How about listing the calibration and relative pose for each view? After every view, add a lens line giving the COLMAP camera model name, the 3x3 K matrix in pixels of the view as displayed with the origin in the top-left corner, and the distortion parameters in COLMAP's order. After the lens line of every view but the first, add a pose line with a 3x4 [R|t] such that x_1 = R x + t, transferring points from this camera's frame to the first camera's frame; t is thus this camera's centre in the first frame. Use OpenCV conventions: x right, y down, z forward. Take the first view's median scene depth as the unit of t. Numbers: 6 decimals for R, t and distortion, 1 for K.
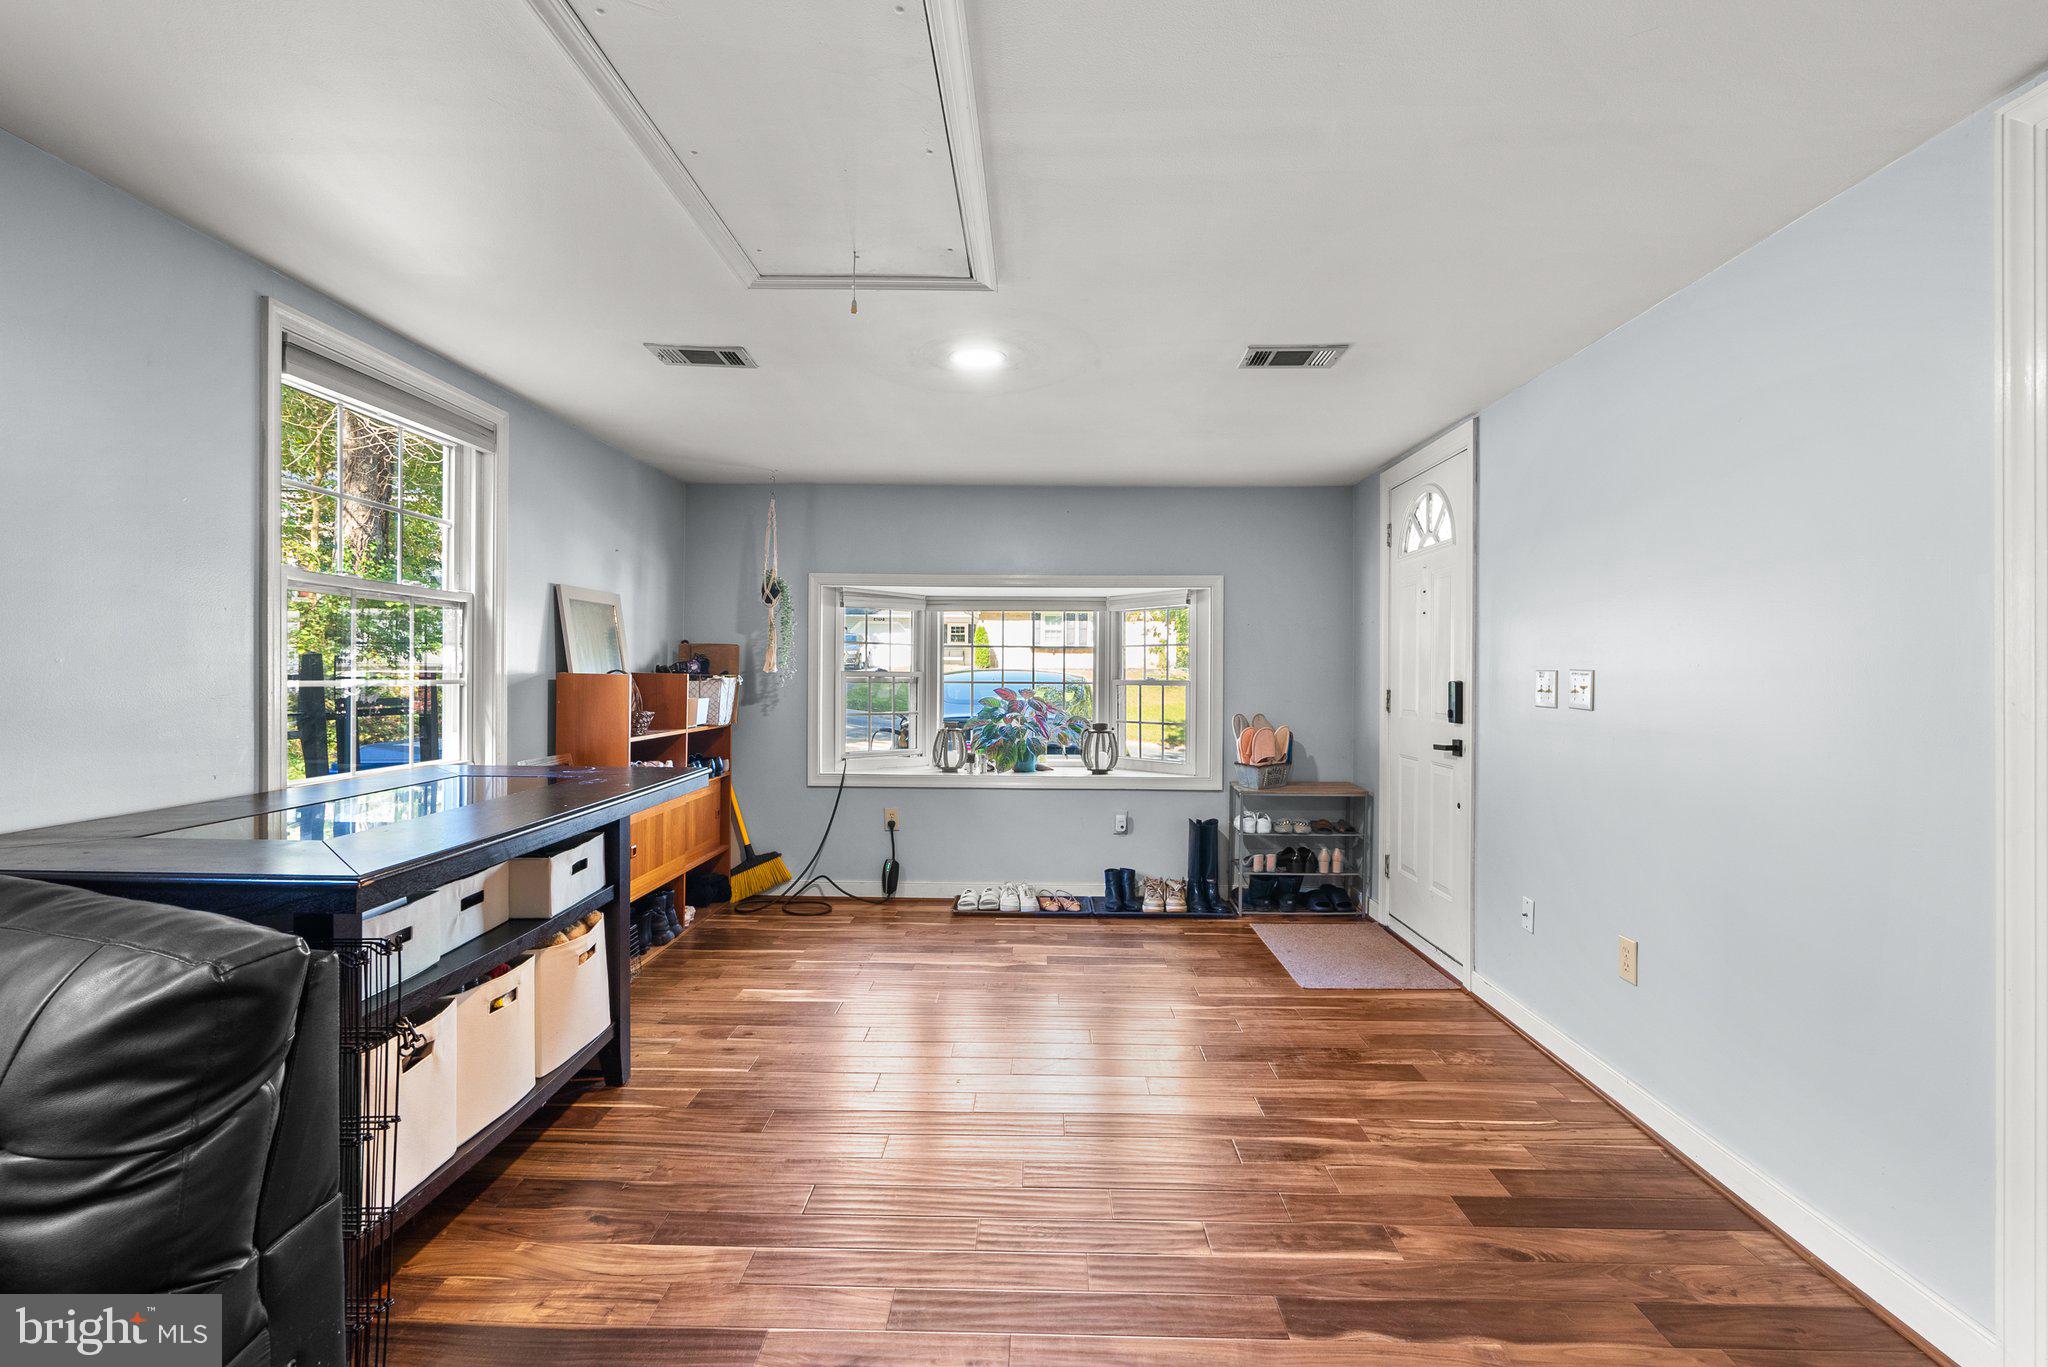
lens RADIAL K [[938.5, 0, 1025.5], [0, 938.5, 675.5], [0, 0, 1]] dist [-0.004112, 0.000036]
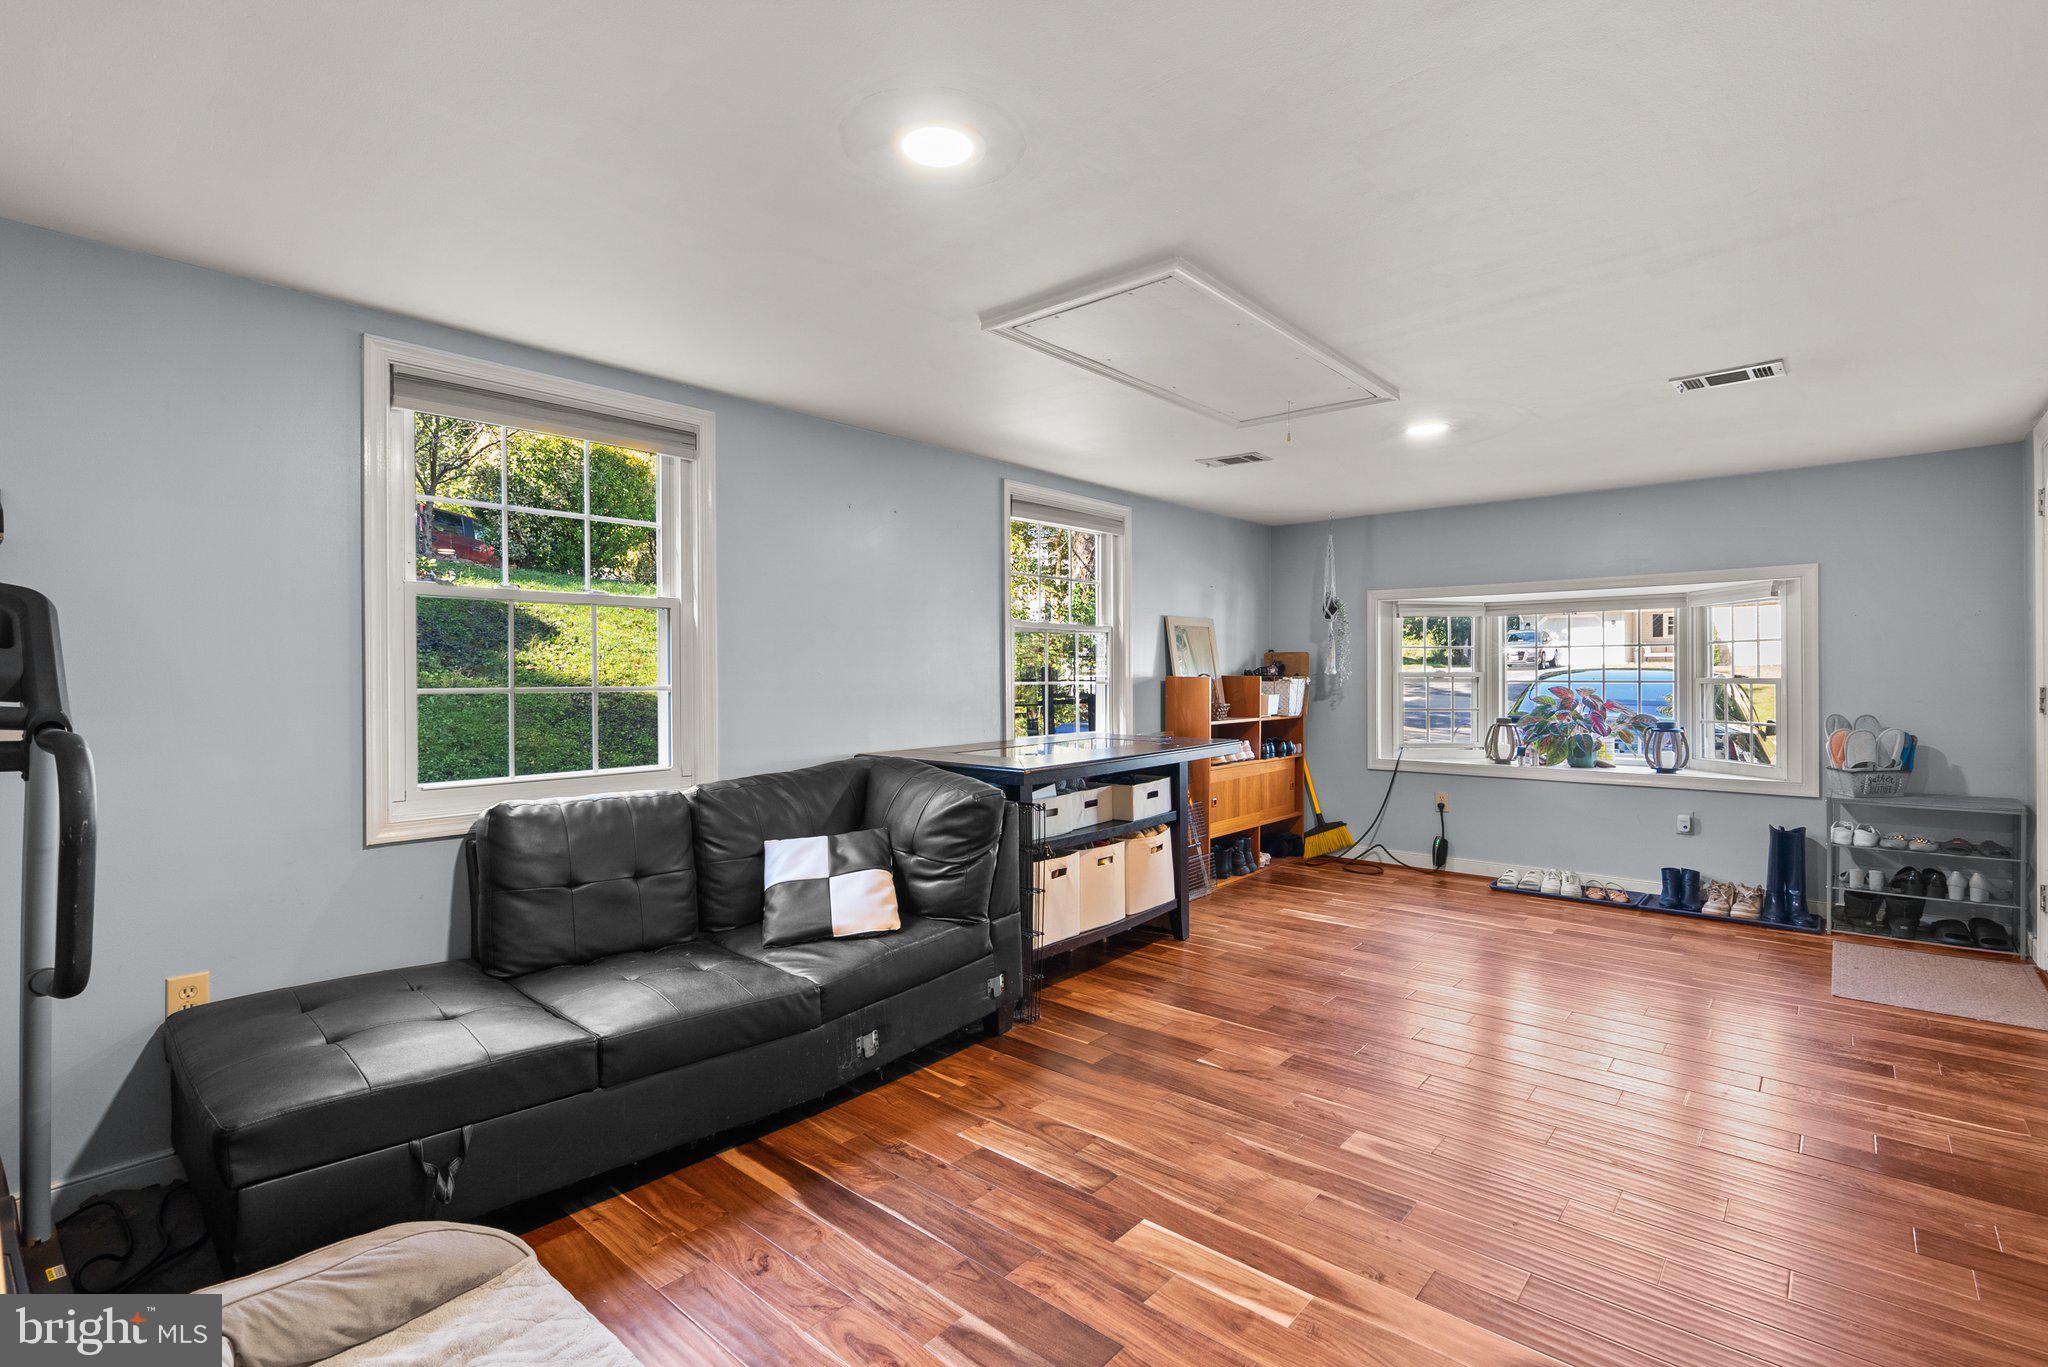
lens RADIAL K [[938.5, 0, 1025.5], [0, 938.5, 675.5], [0, 0, 1]] dist [-0.004112, 0.000036]
pose [[0.768476, -0.009857, -0.639803, 0.214168], [0.008801, 0.999950, -0.004835, 0.000884], [0.639818, -0.001915, 0.768524, -0.212425]]
